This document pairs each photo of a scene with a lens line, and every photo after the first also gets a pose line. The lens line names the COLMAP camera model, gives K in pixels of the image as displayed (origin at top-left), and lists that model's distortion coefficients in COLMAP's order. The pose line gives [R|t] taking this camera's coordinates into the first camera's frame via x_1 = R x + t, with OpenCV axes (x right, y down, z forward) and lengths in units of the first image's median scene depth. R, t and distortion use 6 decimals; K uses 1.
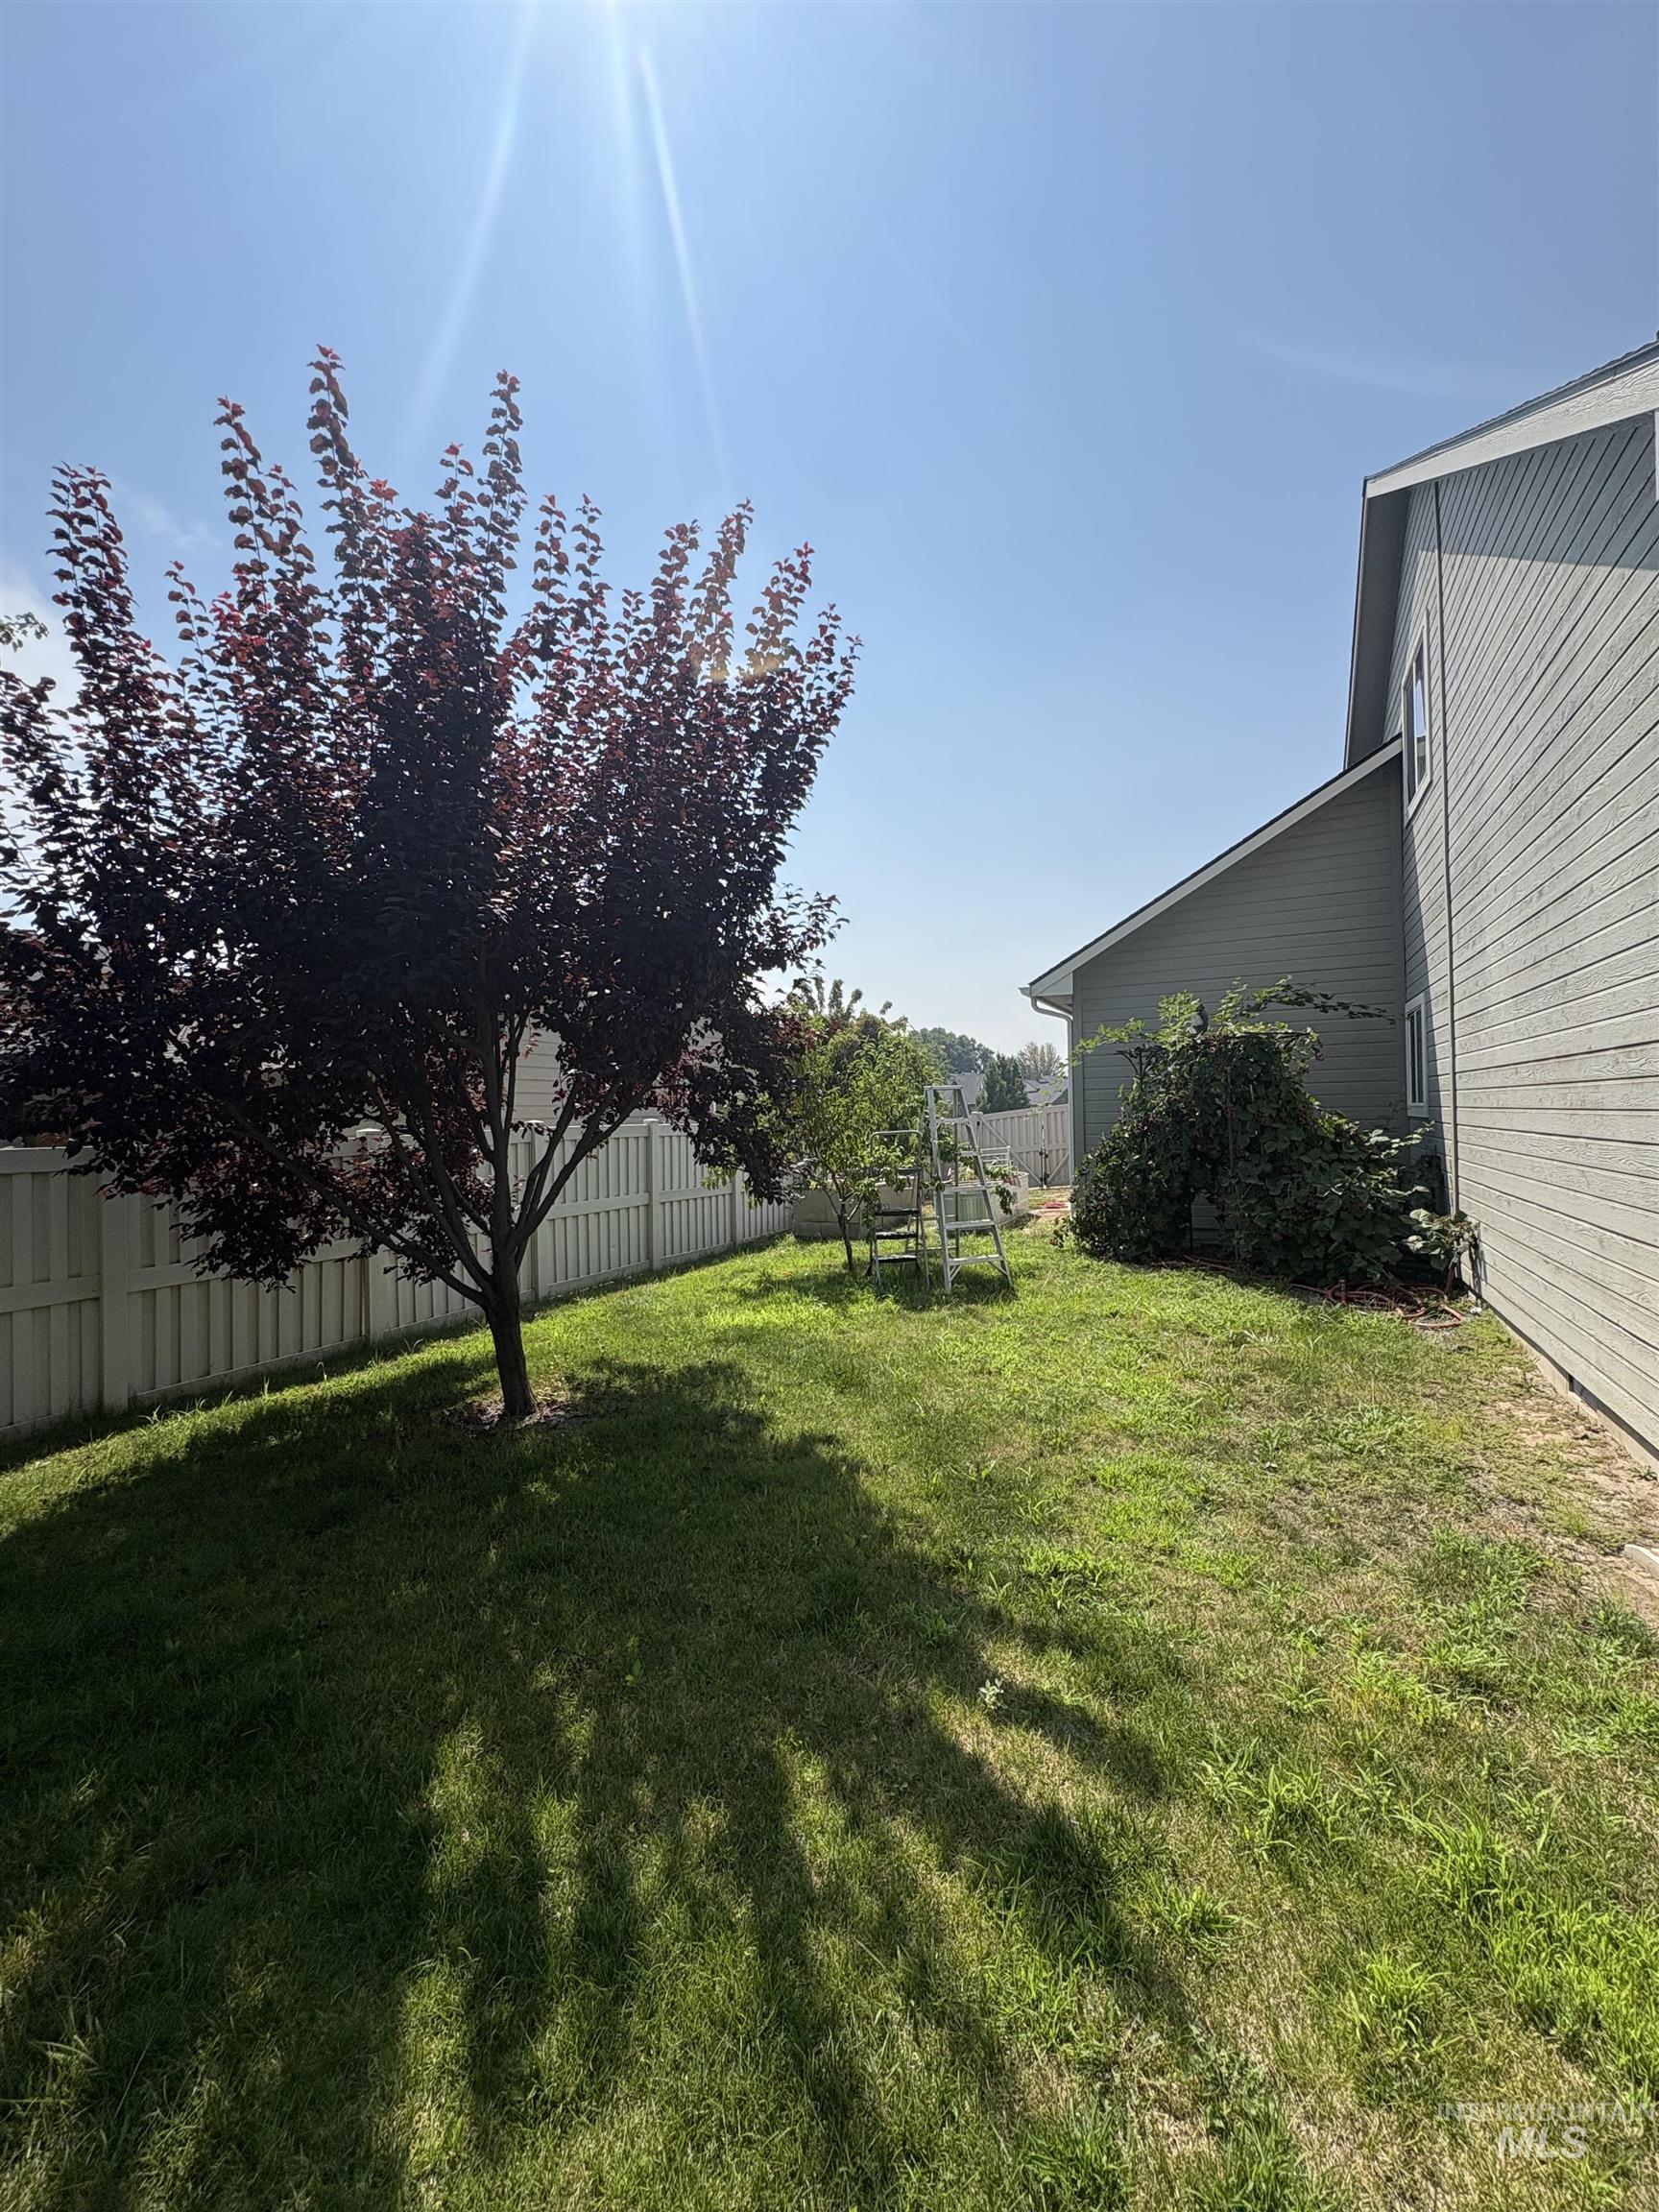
lens RADIAL K [[883.2, 0, 830.9], [0, 883.2, 1110.1], [0, 0, 1]] dist [-0.002170, 0.003120]
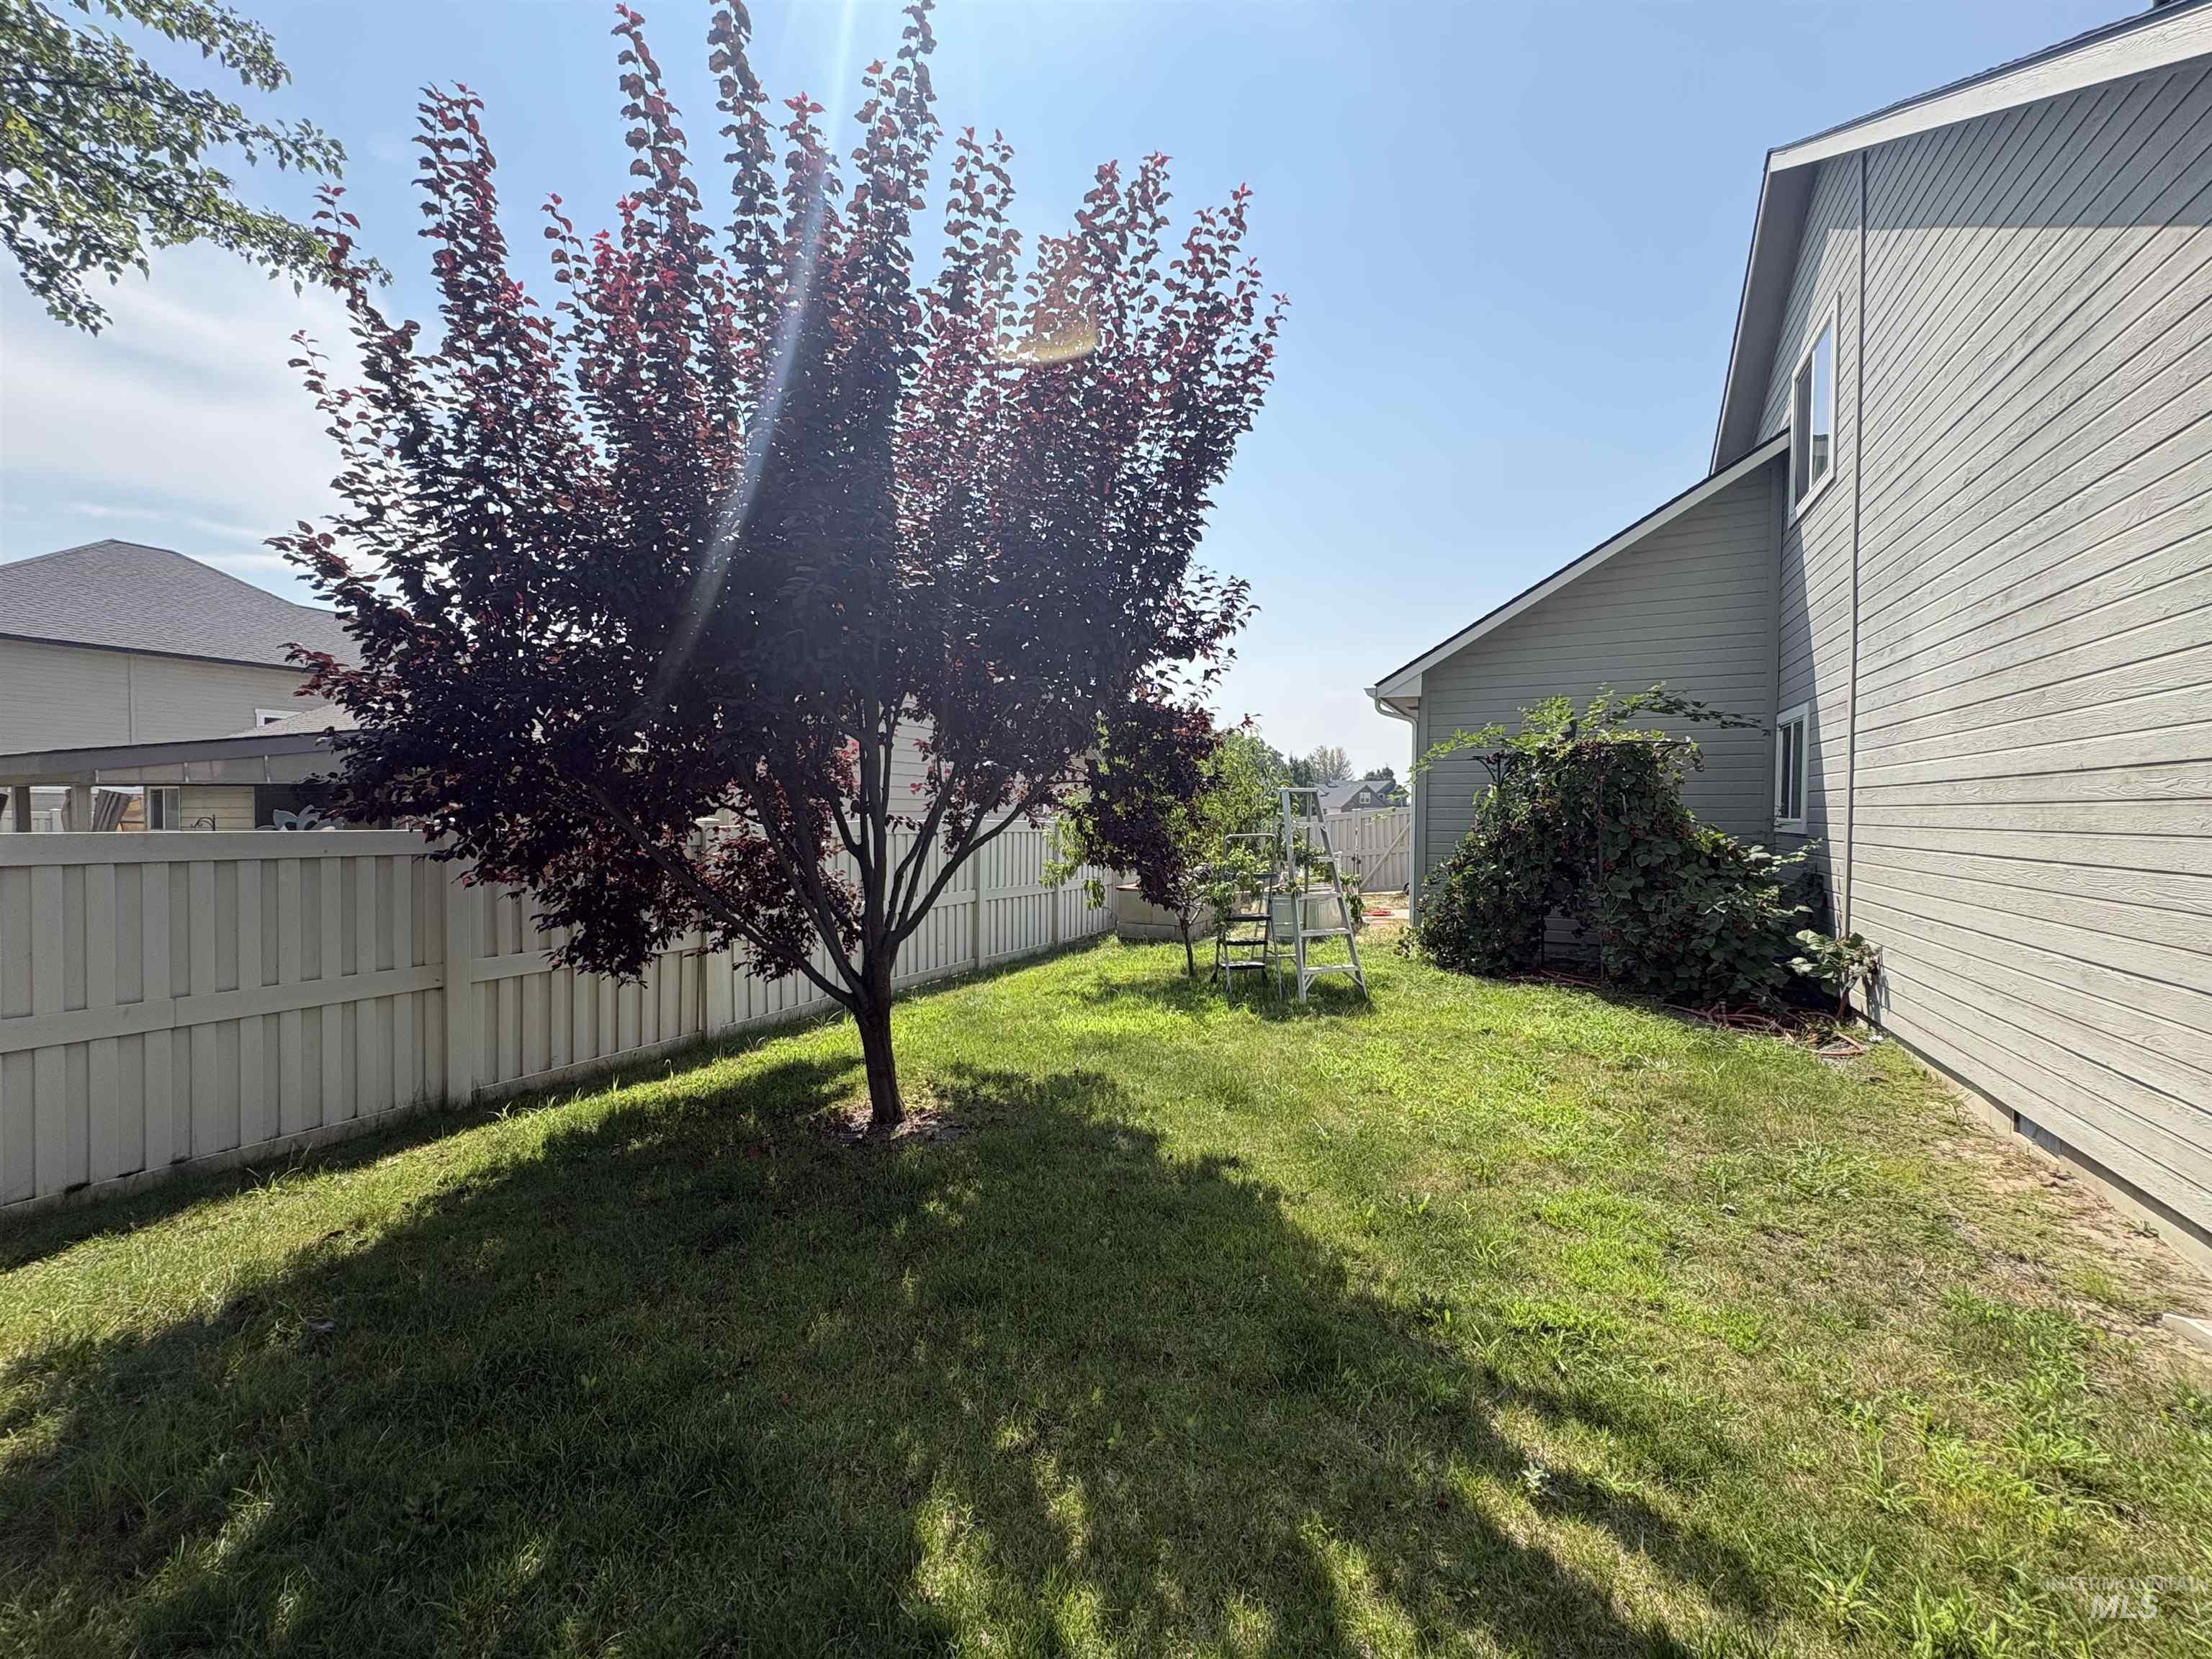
lens RADIAL K [[881.9, 0, 1104.6], [0, 881.9, 833.0], [0, 0, 1]] dist [0.002830, -0.000496]
pose [[0.999640, 0.025707, -0.007726, -0.140188], [-0.025484, 0.999290, 0.027736, 0.000288], [0.008434, -0.027529, 0.999585, 0.068692]]
